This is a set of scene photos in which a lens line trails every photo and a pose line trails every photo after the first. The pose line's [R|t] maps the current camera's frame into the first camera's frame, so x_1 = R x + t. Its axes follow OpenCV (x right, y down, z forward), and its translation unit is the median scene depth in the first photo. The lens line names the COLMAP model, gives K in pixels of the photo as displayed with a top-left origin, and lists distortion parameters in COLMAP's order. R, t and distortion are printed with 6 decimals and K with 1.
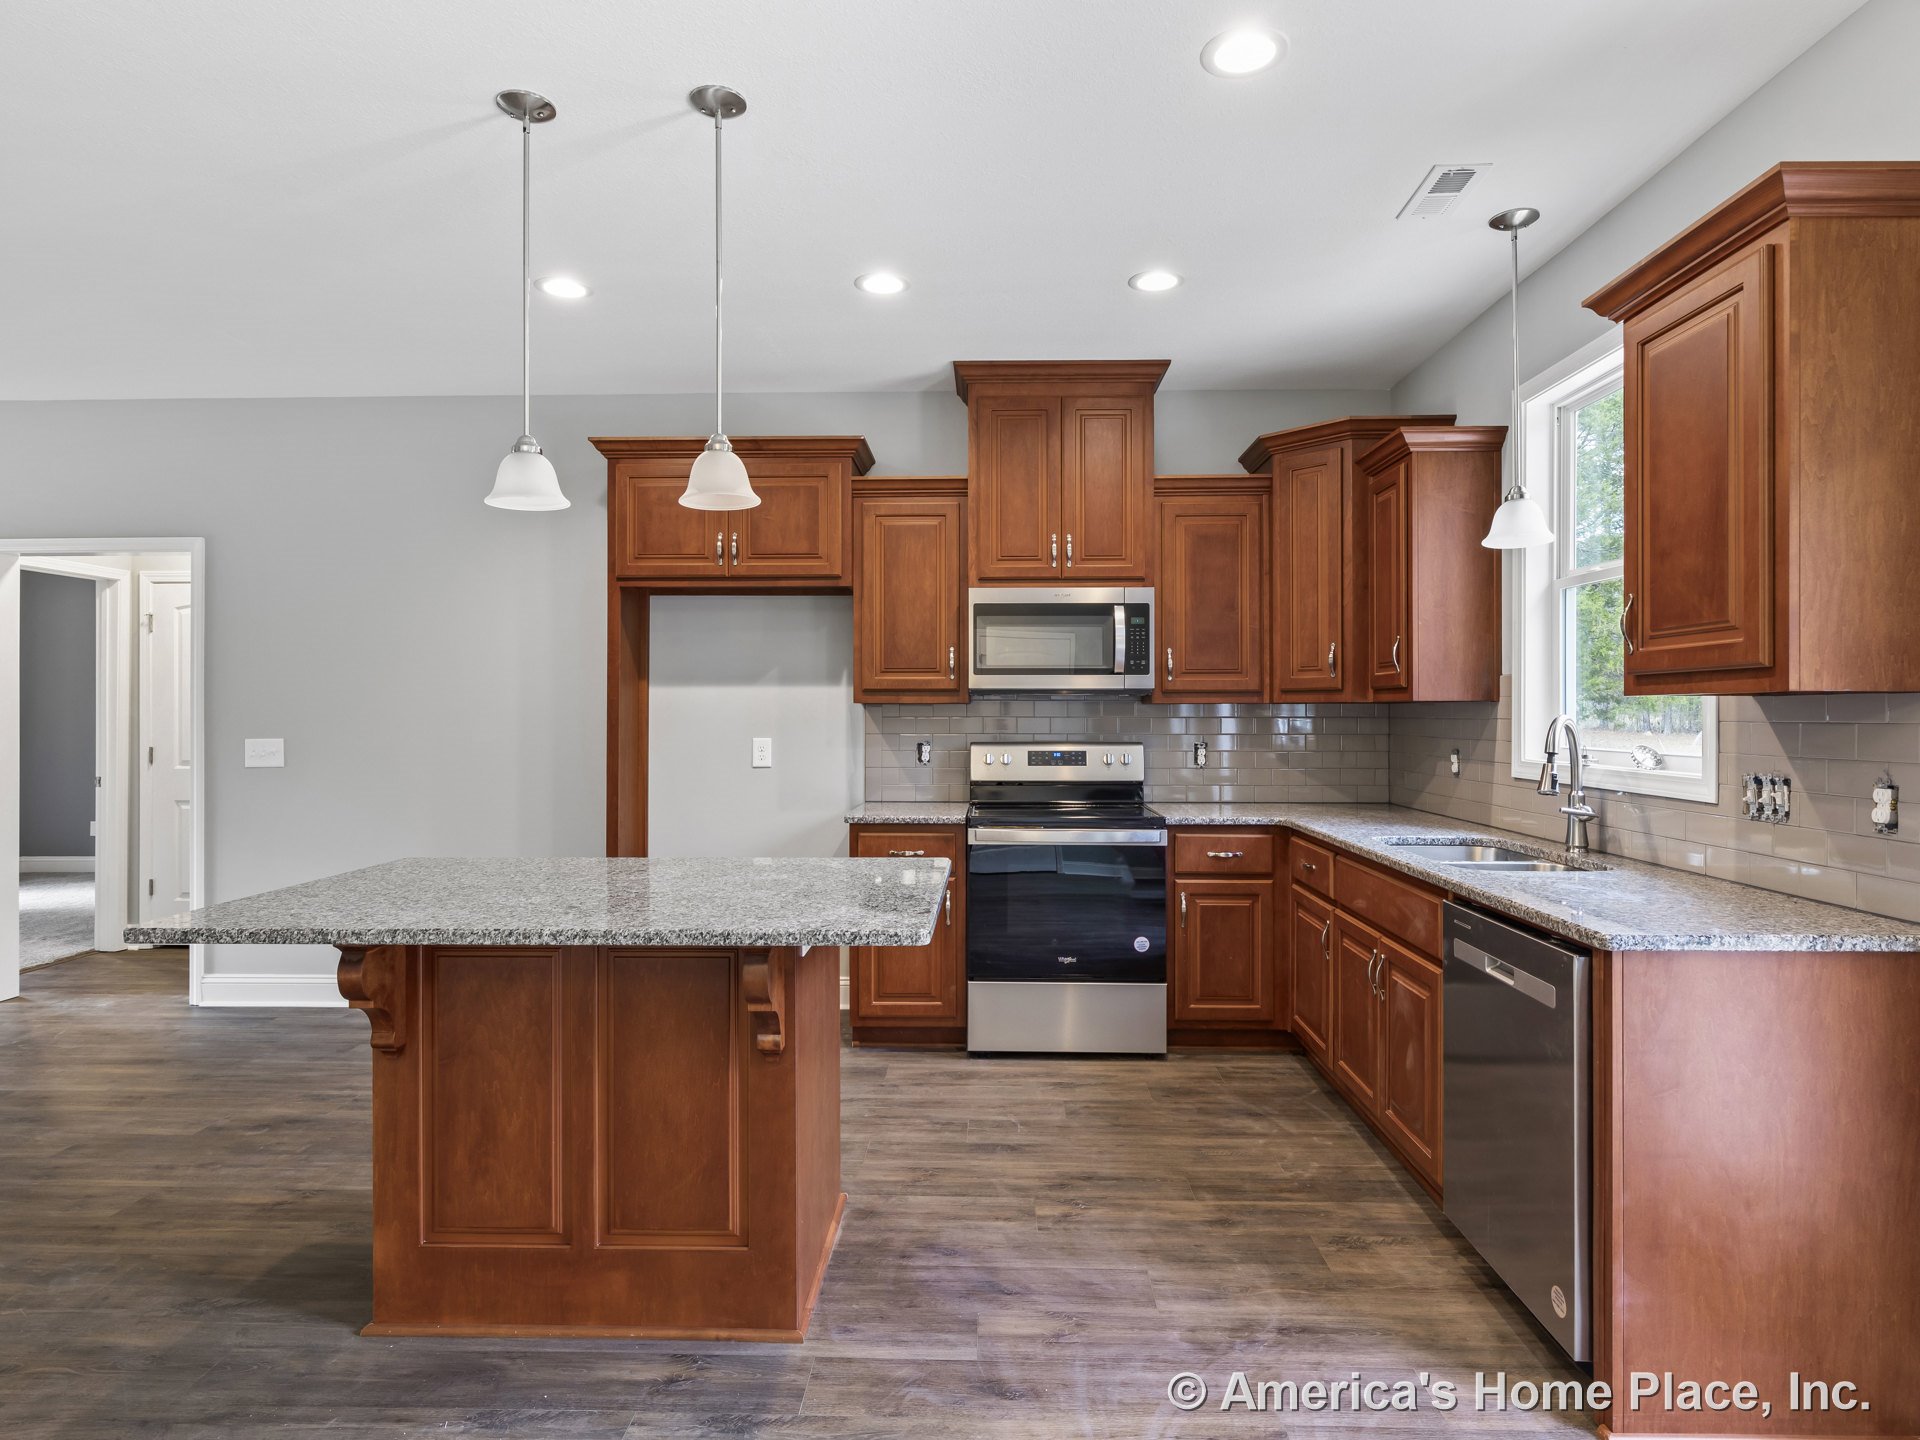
lens RADIAL K [[1045.7, 0, 967.2], [0, 1045.7, 709.3], [0, 0, 1]] dist [-0.001757, 0.000085]
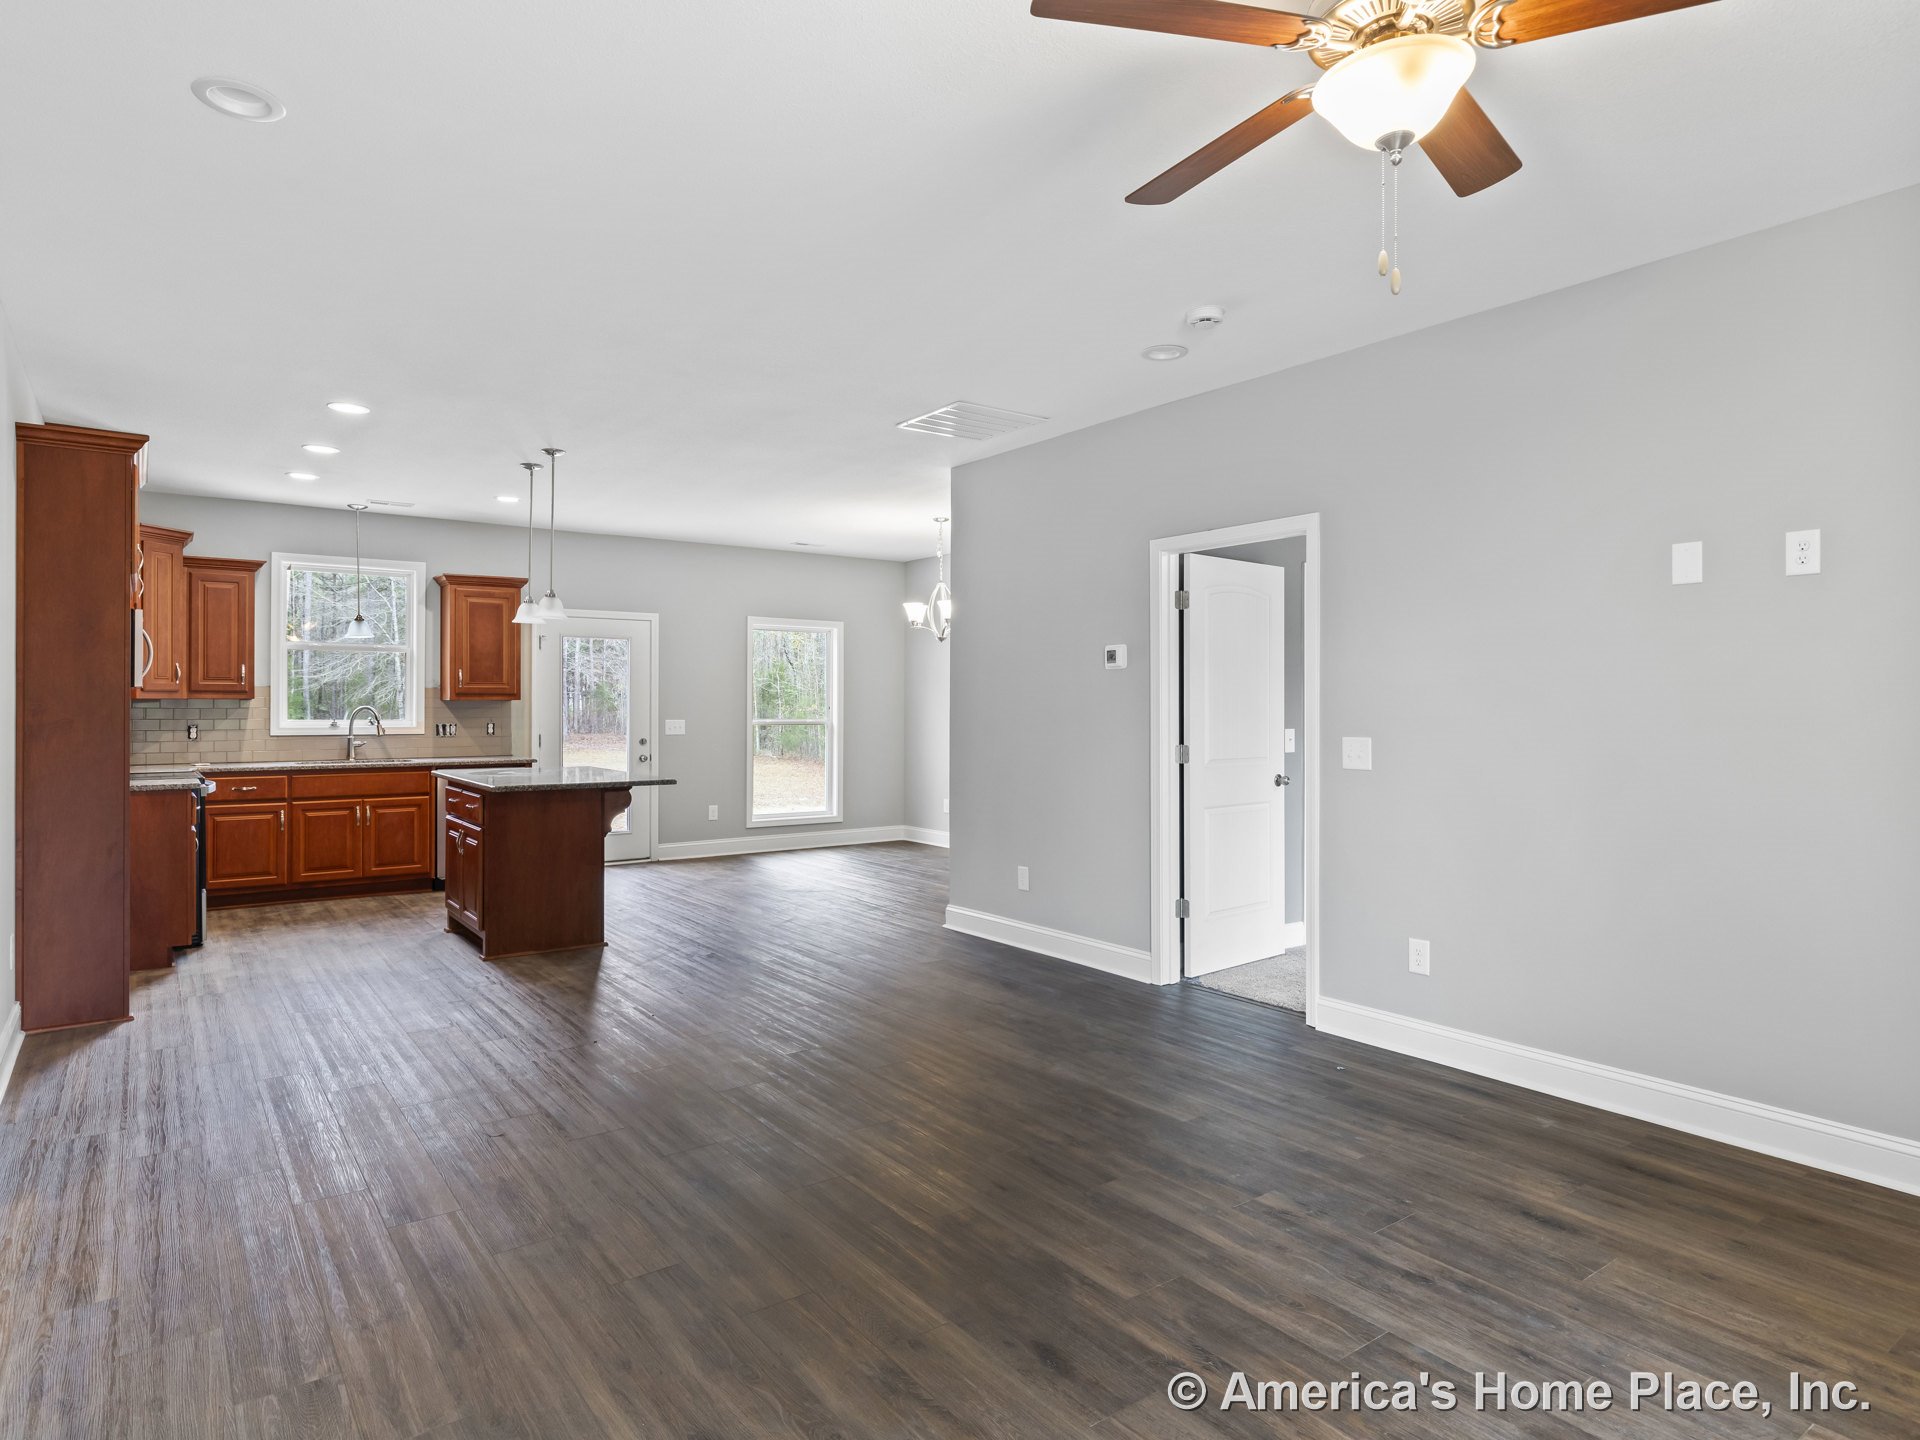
lens RADIAL K [[1125.6, 0, 966.1], [0, 1125.6, 703.4], [0, 0, 1]] dist [0.001869, -0.000024]
pose [[-0.612093, -0.000388, 0.790786, -1.835487], [-0.004326, 0.999987, -0.002858, 0.000573], [-0.790774, -0.005171, -0.612086, 1.107573]]
